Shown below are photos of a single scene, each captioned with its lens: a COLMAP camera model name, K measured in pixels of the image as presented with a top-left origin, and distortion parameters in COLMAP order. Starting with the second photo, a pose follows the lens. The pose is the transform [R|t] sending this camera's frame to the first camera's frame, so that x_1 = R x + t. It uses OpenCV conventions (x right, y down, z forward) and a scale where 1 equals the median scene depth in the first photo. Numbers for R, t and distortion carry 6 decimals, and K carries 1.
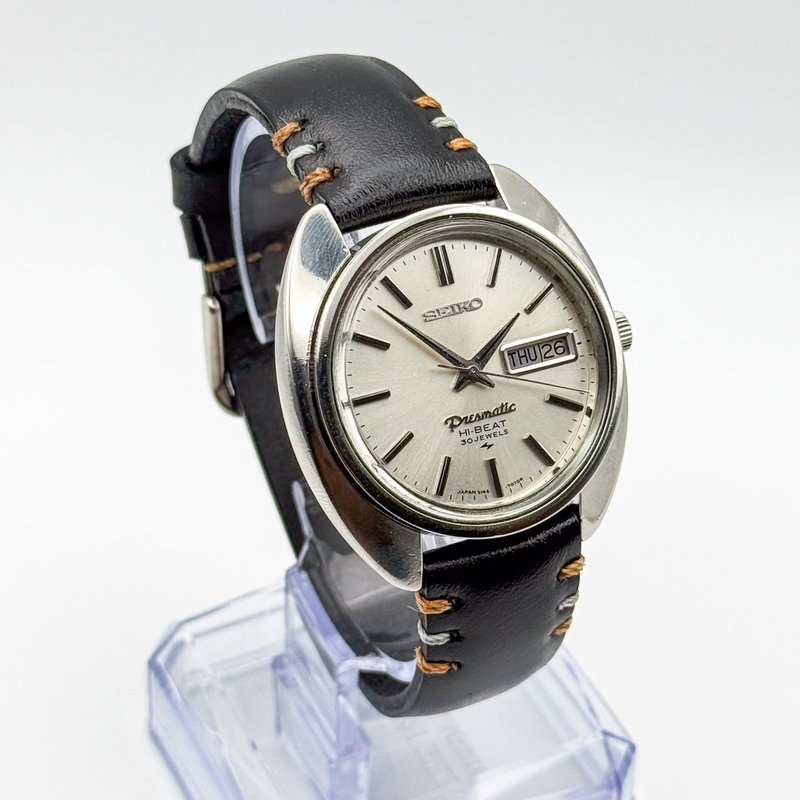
lens RADIAL K [[2428.8, 0, 384.7], [0, 2428.8, 401.2], [0, 0, 1]] dist [0.104765, 1.058673]
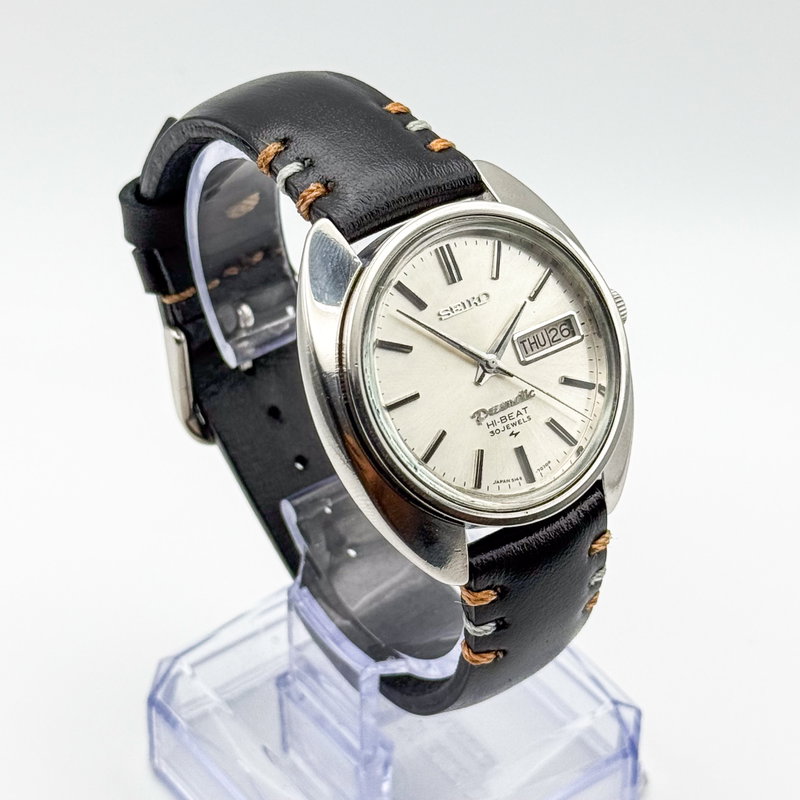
lens RADIAL K [[2428.8, 0, 384.7], [0, 2428.8, 401.2], [0, 0, 1]] dist [0.104765, 1.058673]
pose [[0.983012, -0.128972, 0.130592, -0.138765], [0.130016, 0.991512, 0.000537, -0.002829], [-0.129552, 0.016451, 0.991436, -0.004749]]
